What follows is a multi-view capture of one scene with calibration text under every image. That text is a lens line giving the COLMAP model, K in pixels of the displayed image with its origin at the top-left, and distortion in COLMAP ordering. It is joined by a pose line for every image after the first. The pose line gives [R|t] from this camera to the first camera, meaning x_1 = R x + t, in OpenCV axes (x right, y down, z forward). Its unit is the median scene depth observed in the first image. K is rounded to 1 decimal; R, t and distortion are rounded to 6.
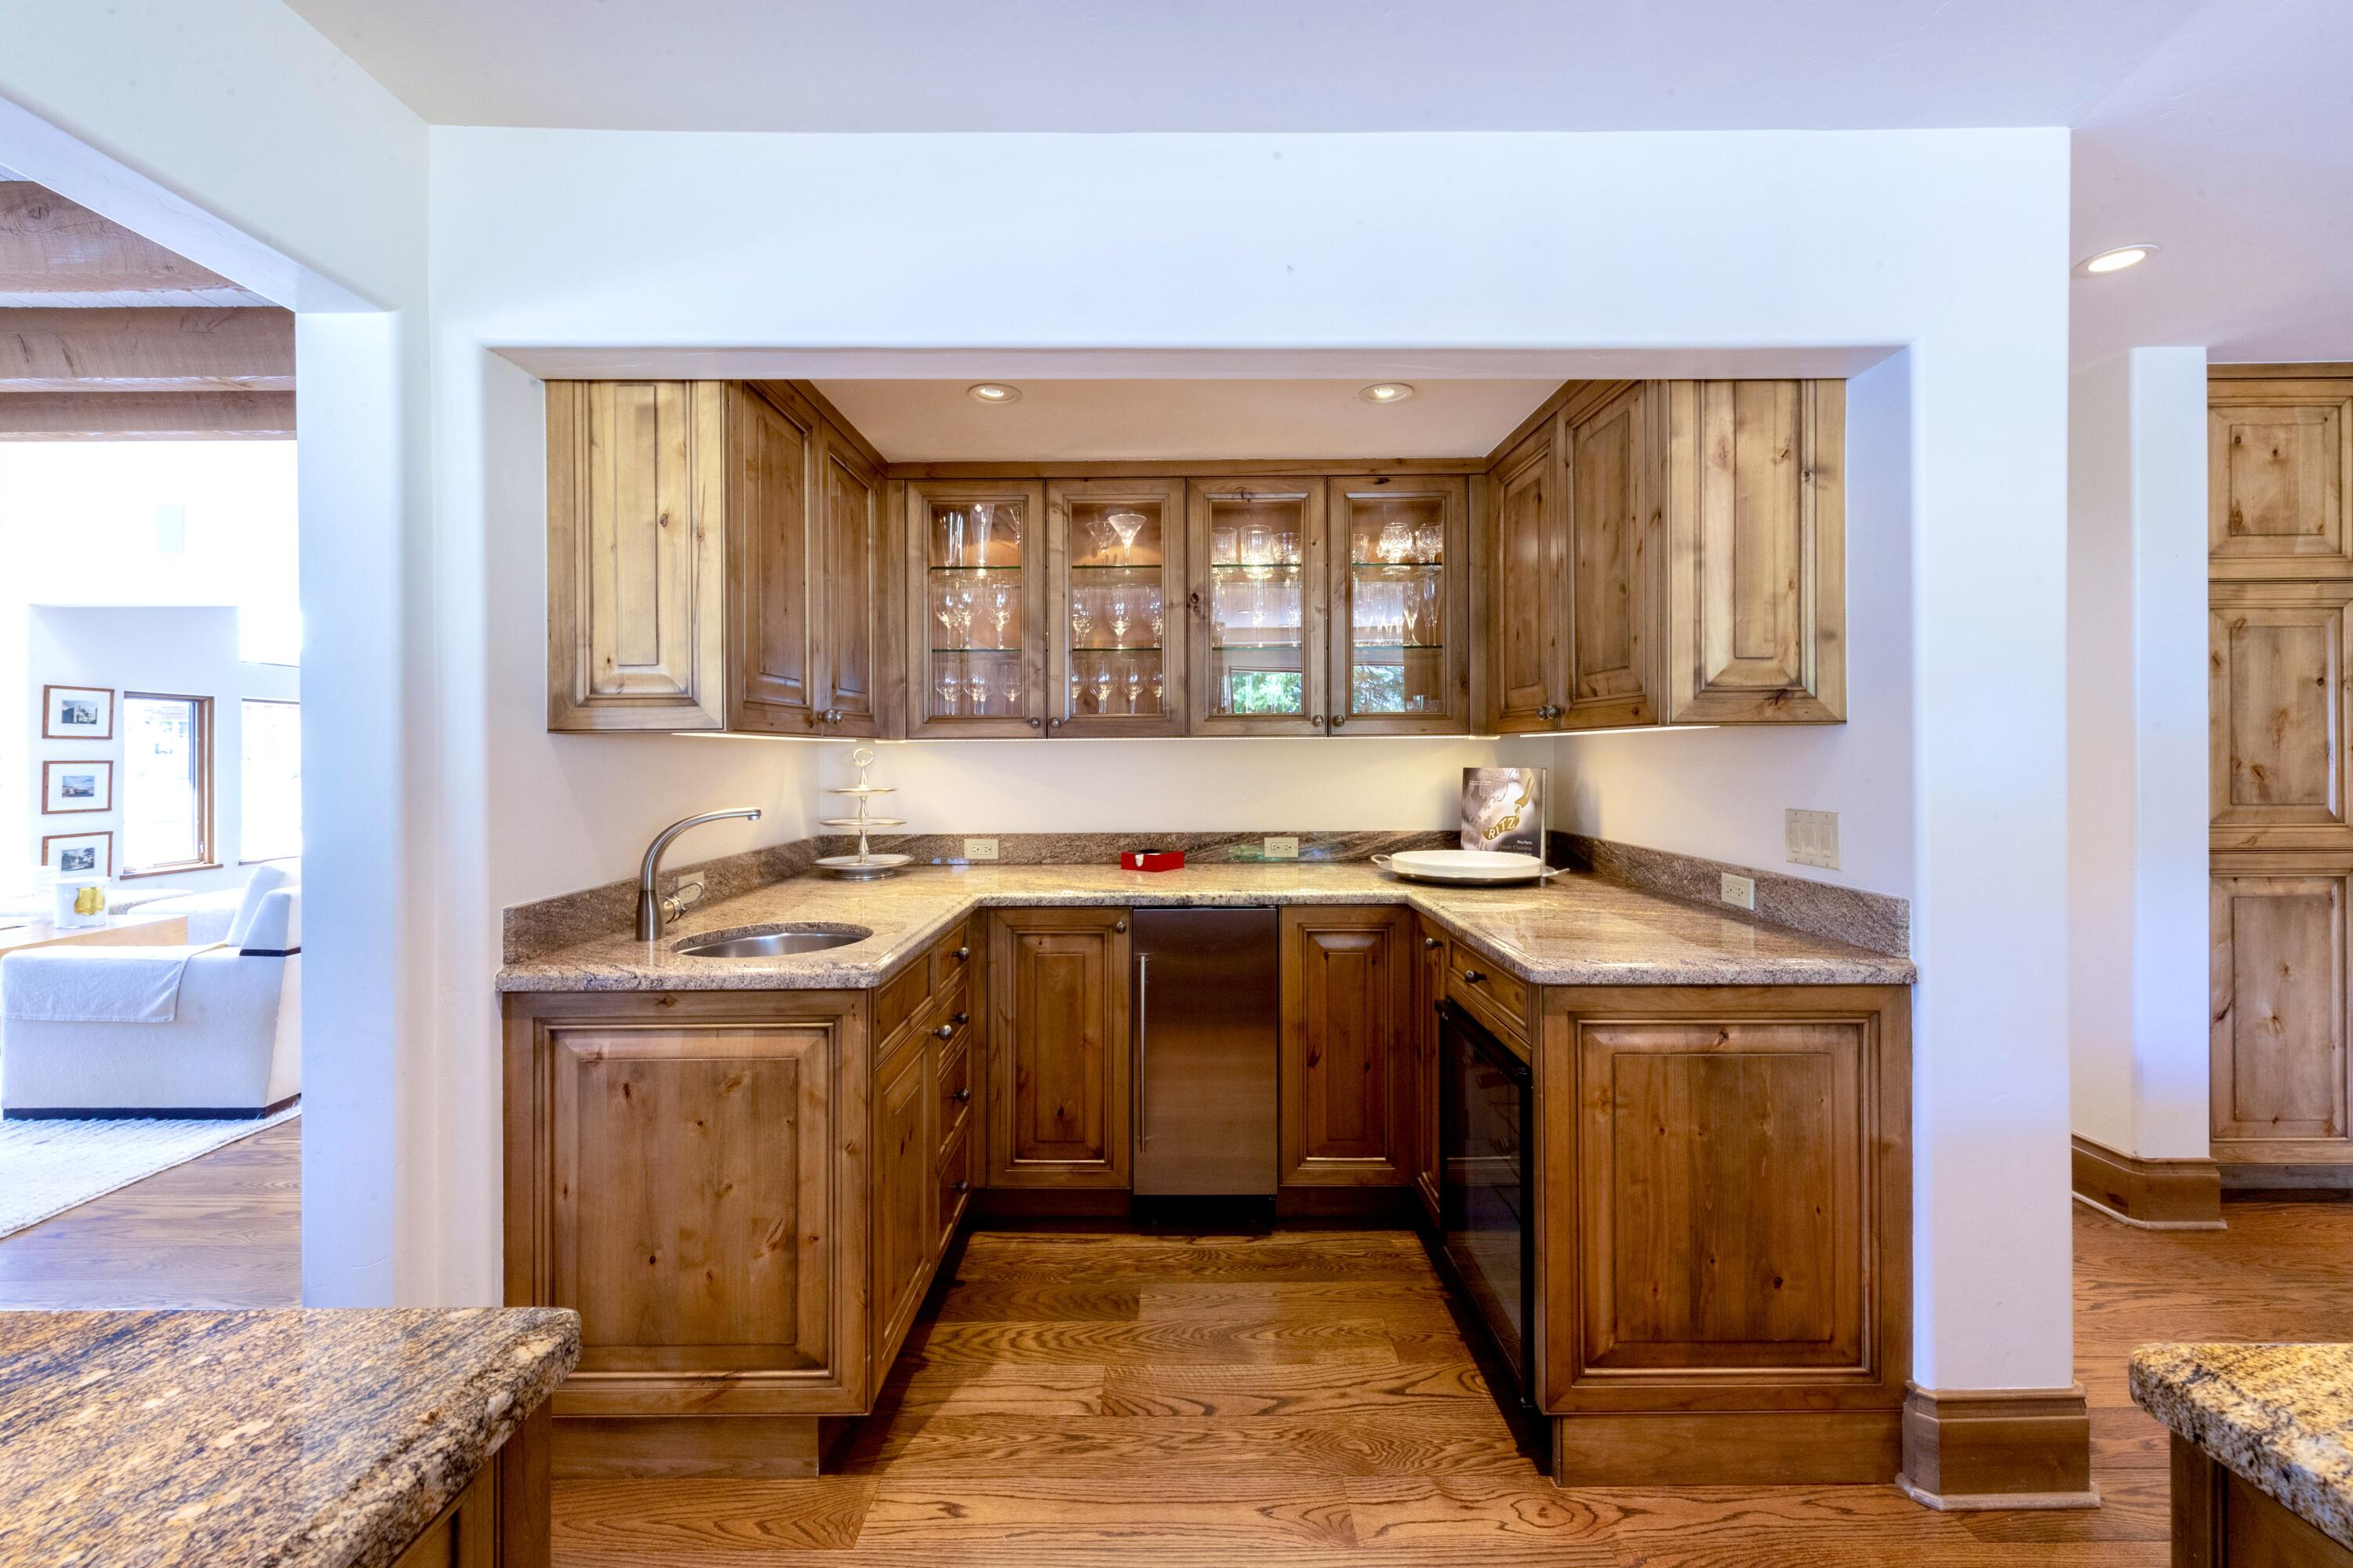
lens RADIAL K [[926.4, 0, 1153.1], [0, 926.4, 763.4], [0, 0, 1]] dist [-0.019695, -0.000852]
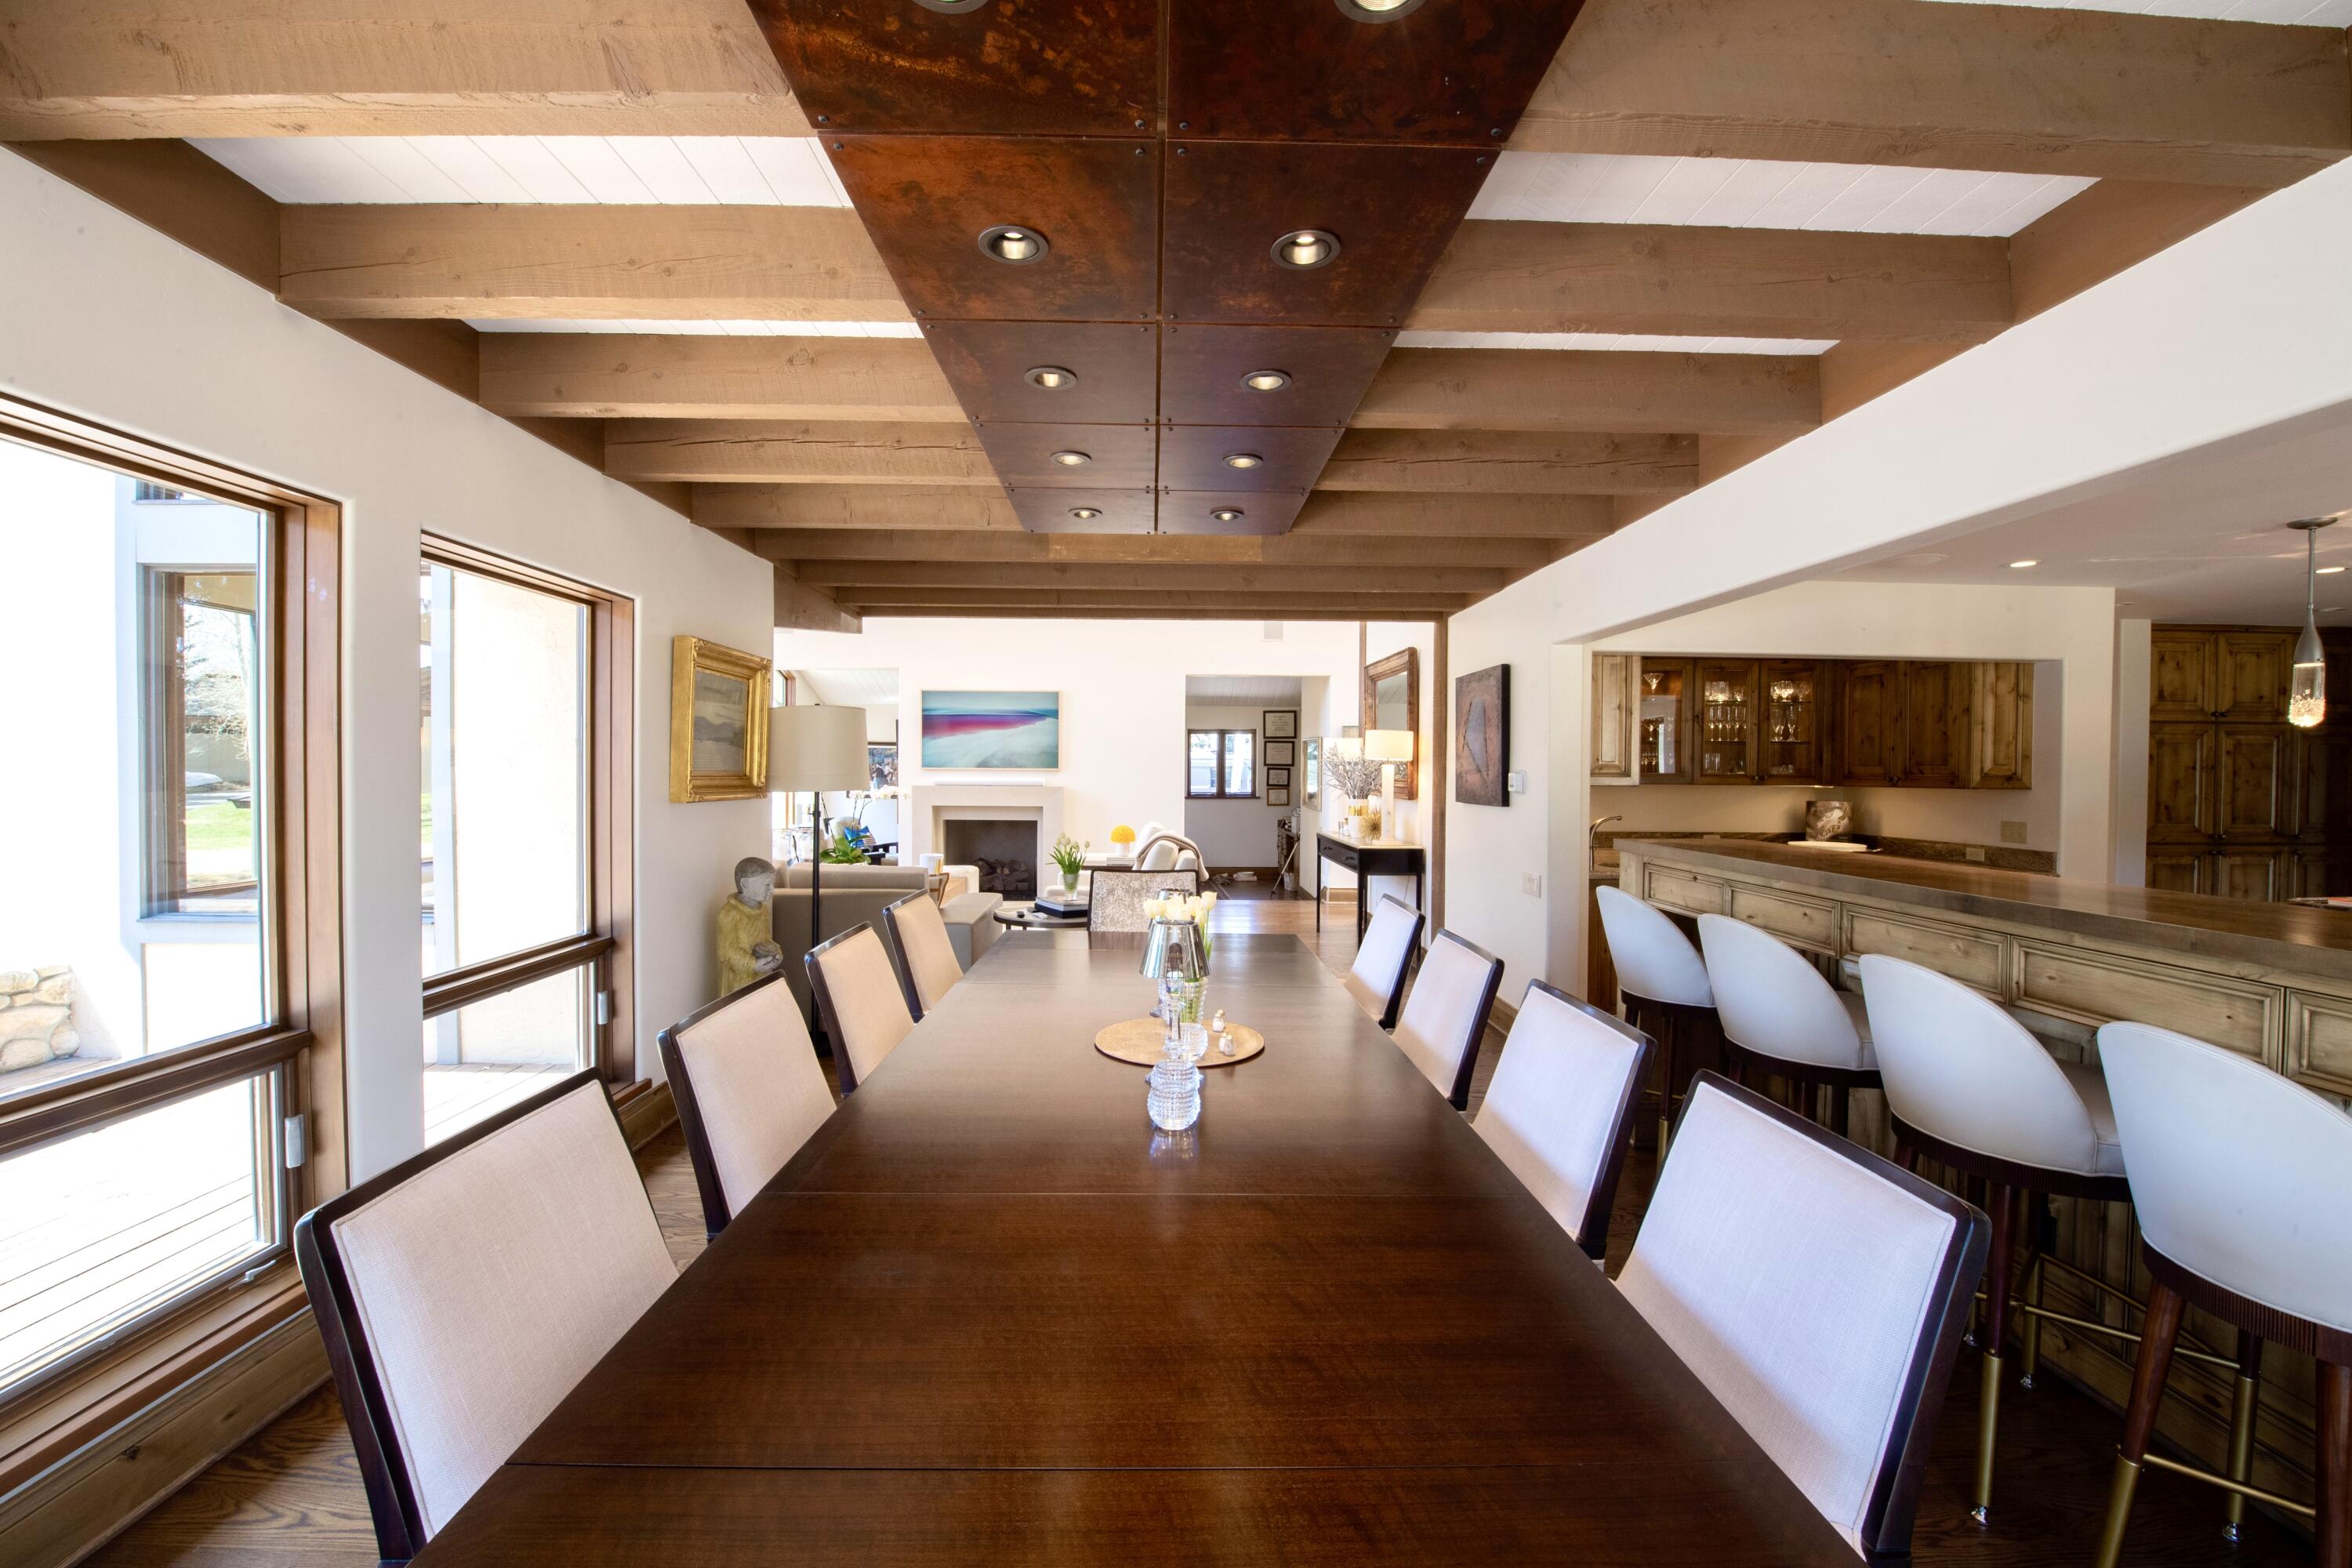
lens RADIAL K [[926.0, 0, 1196.0], [0, 926.0, 787.9], [0, 0, 1]] dist [-0.019695, -0.000852]
pose [[0.996543, 0.011898, 0.082224, -1.417544], [-0.012766, 0.999868, 0.010042, -0.032340], [-0.082093, -0.011057, 0.996563, -1.086297]]
